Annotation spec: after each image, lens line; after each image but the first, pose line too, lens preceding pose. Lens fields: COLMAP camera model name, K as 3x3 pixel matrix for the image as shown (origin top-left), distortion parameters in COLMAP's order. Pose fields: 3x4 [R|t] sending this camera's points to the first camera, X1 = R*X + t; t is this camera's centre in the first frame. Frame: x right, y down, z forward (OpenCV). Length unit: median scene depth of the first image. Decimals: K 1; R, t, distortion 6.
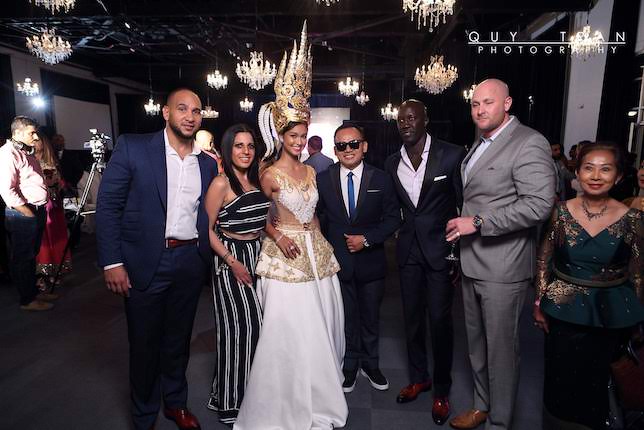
lens RADIAL K [[429.7, 0, 322.8], [0, 429.7, 216.5], [0, 0, 1]] dist [-0.003589, 0.002653]
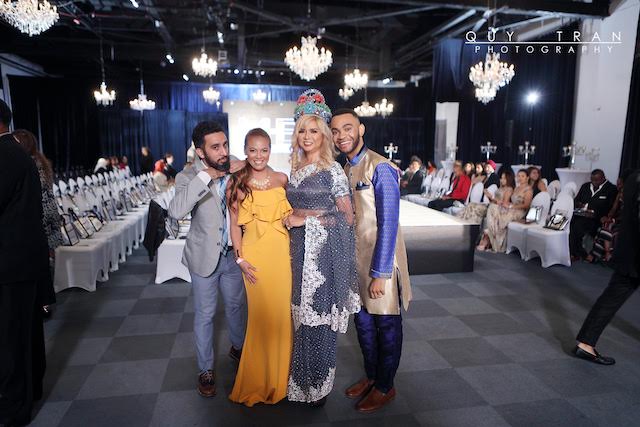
lens RADIAL K [[467.5, 0, 322.5], [0, 467.5, 218.0], [0, 0, 1]] dist [0.003776, -0.005128]
pose [[0.959944, -0.041433, 0.277110, -0.328258], [0.042012, 0.999110, 0.003851, -0.014950], [-0.277023, 0.007945, 0.960830, 0.065797]]
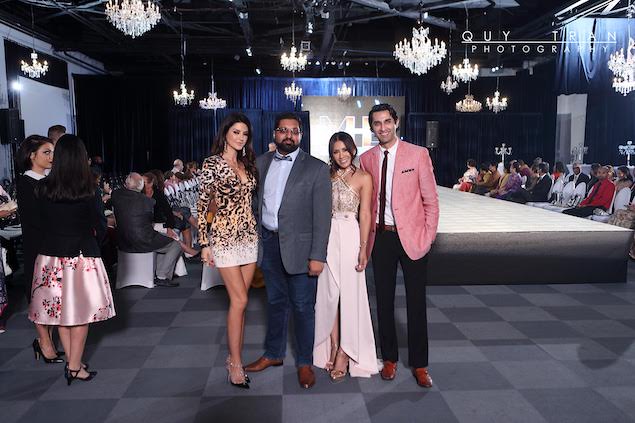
lens RADIAL K [[584.3, 0, 318.8], [0, 584.3, 212.0], [0, 0, 1]] dist [-0.001240, 0.000000]
pose [[0.988825, -0.023689, 0.147188, -0.407155], [0.030622, 0.998517, -0.045015, -0.002505], [-0.145903, 0.049019, 0.988084, -0.011630]]
